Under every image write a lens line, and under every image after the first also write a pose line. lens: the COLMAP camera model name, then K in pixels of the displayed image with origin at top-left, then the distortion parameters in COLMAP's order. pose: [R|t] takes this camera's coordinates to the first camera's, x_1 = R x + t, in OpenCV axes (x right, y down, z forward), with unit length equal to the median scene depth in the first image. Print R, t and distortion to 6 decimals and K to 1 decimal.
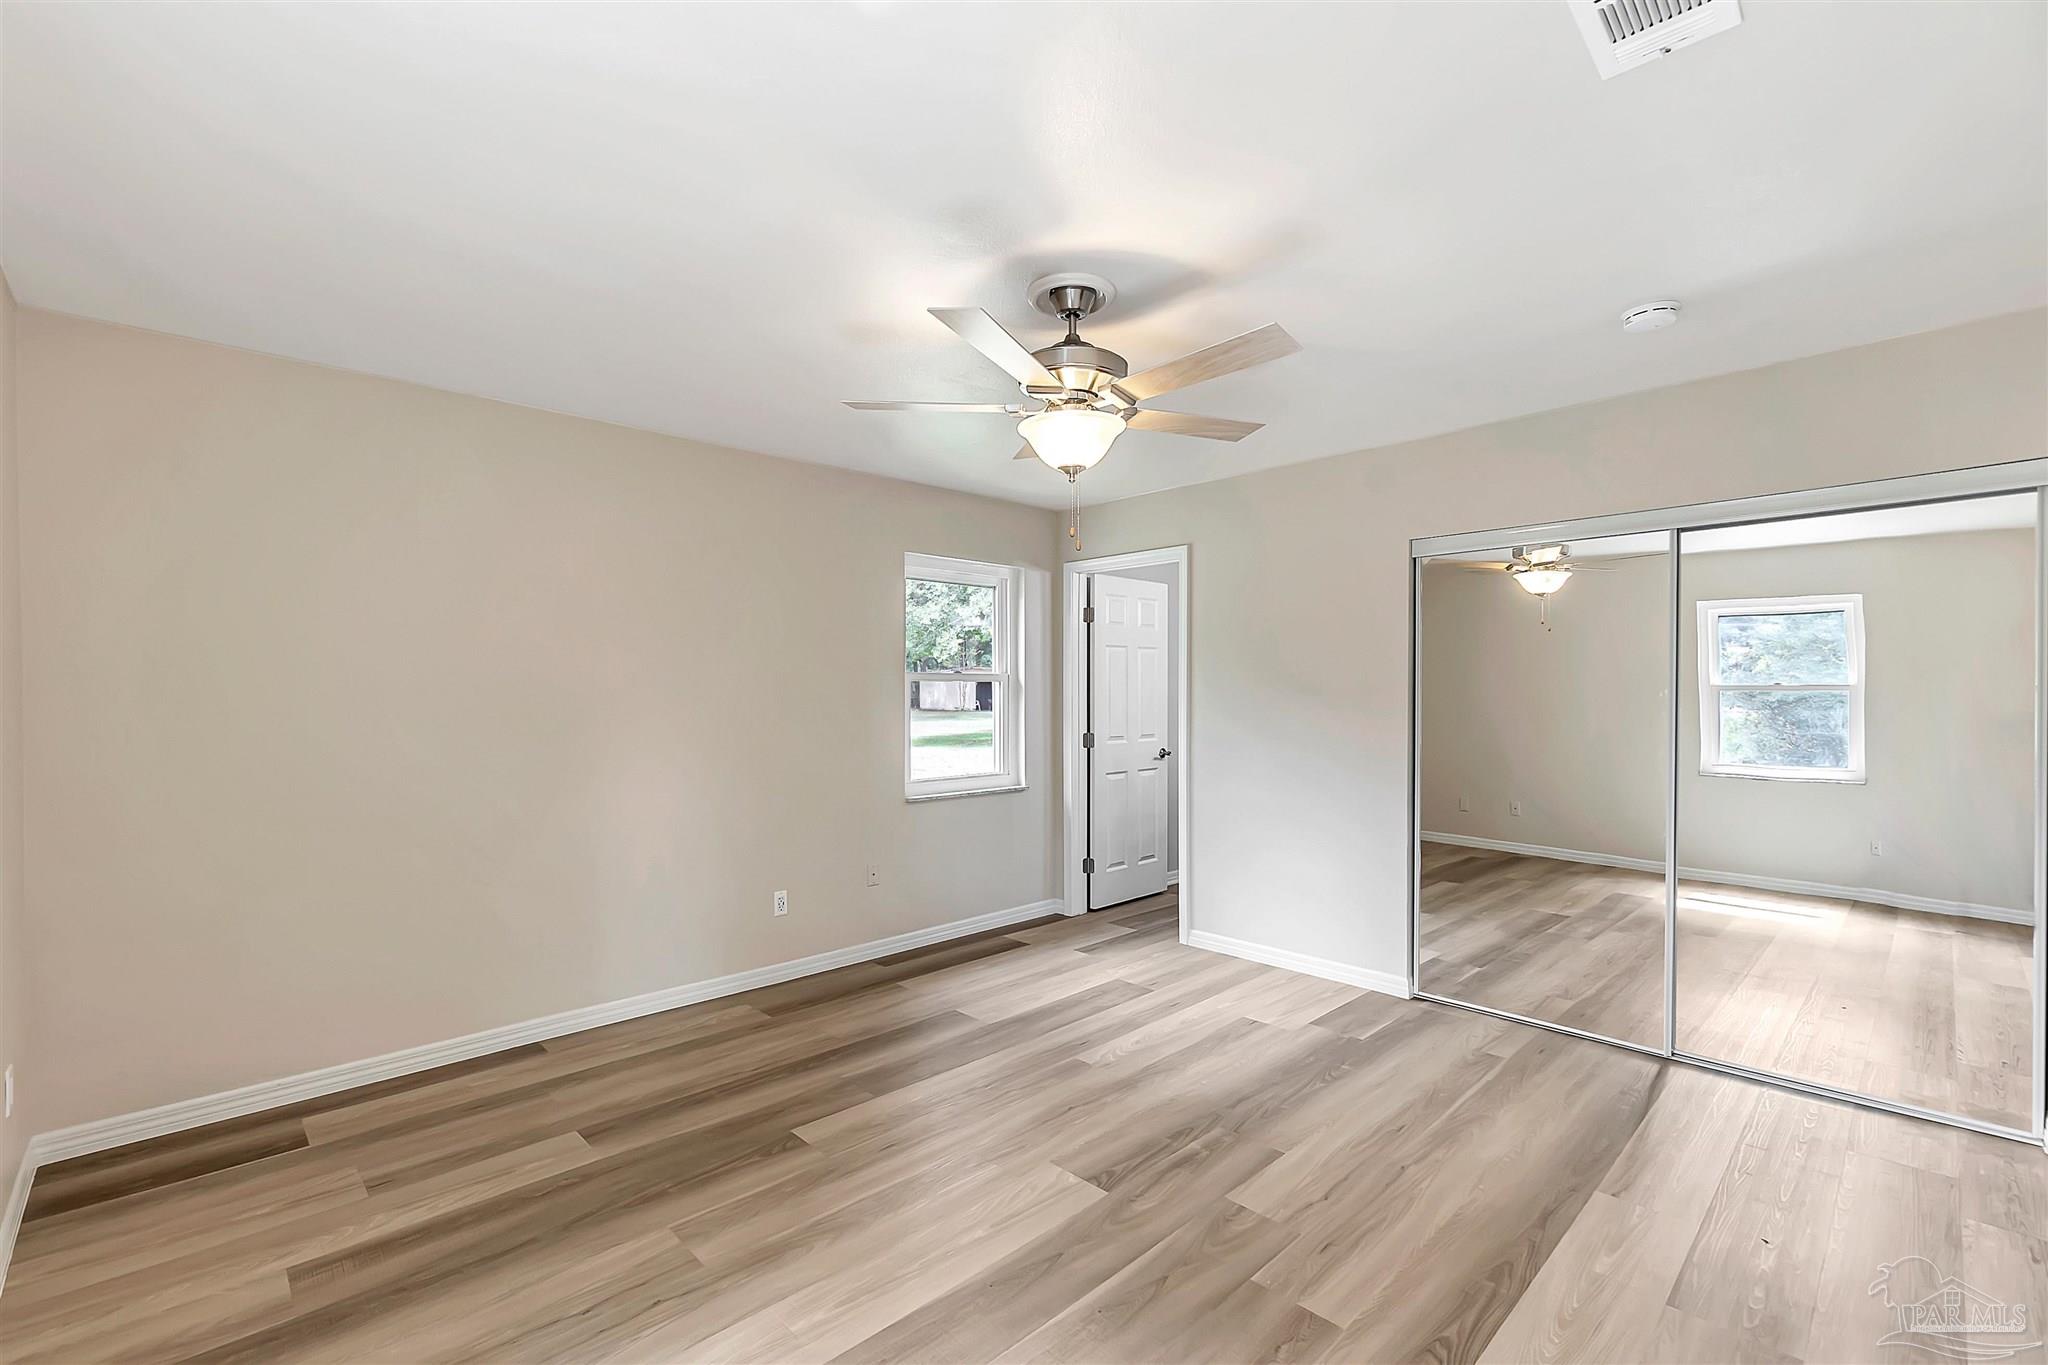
lens RADIAL K [[890.4, 0, 1008.6], [0, 890.4, 692.7], [0, 0, 1]] dist [0.001156, 0.000060]
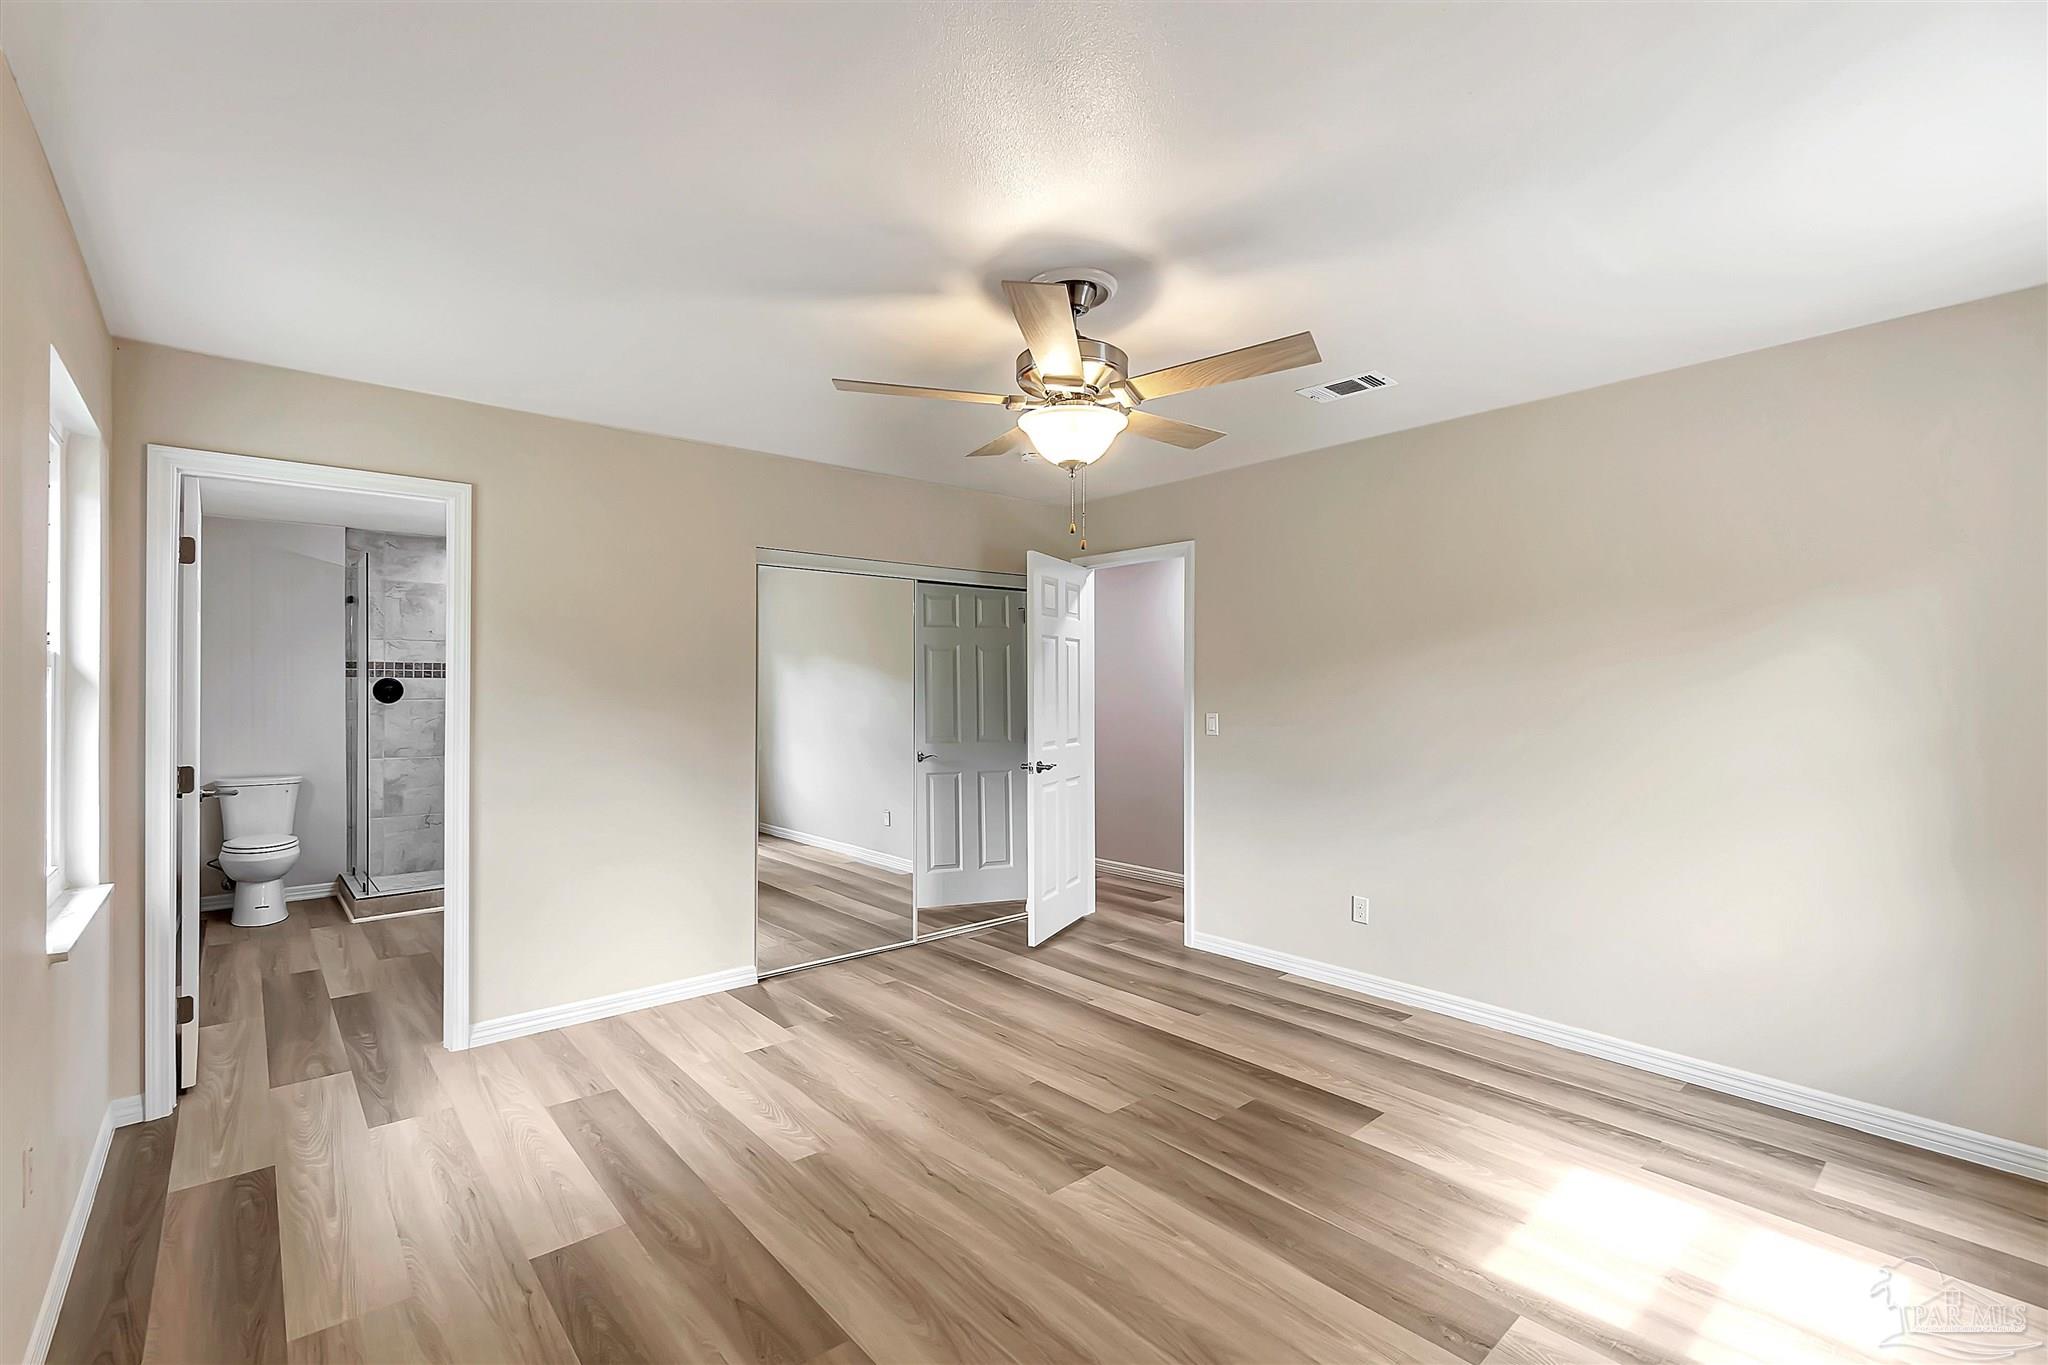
lens RADIAL K [[884.6, 0, 997.7], [0, 884.6, 686.6], [0, 0, 1]] dist [-0.000344, -0.000039]
pose [[0.058759, 0.007530, 0.998244, -0.710639], [-0.001483, 0.999971, -0.007456, 0.000627], [-0.998271, -0.001042, 0.058768, 0.800340]]
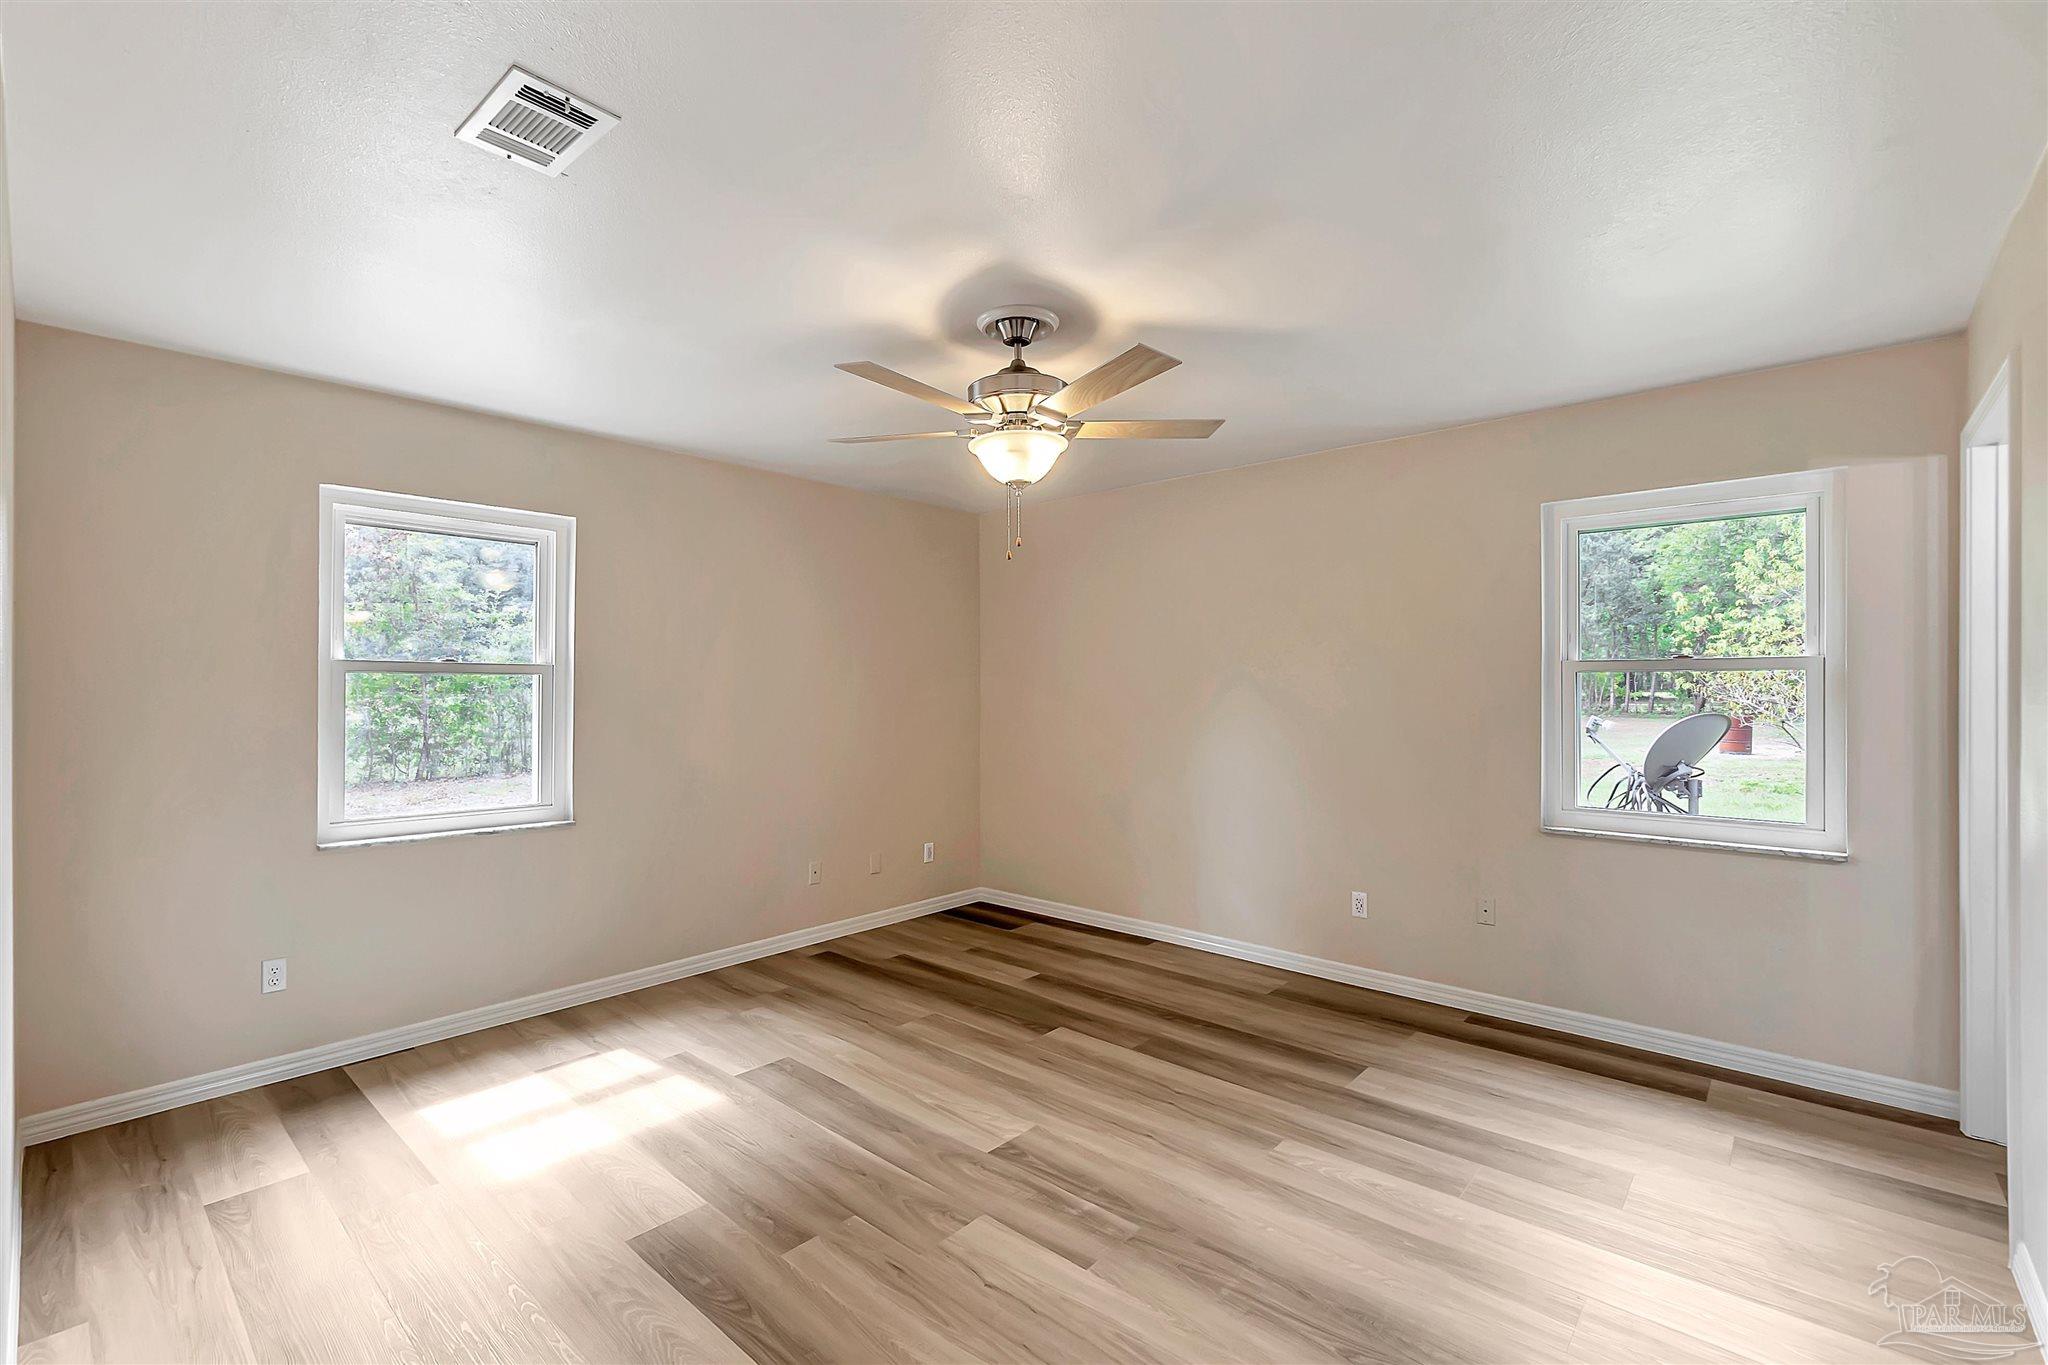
lens RADIAL K [[884.6, 0, 997.7], [0, 884.6, 686.6], [0, 0, 1]] dist [-0.000344, -0.000039]
pose [[0.066013, -0.000789, -0.997818, 0.890704], [0.002937, 0.999996, -0.000596, -0.004217], [0.997814, -0.002891, 0.066015, 0.706862]]
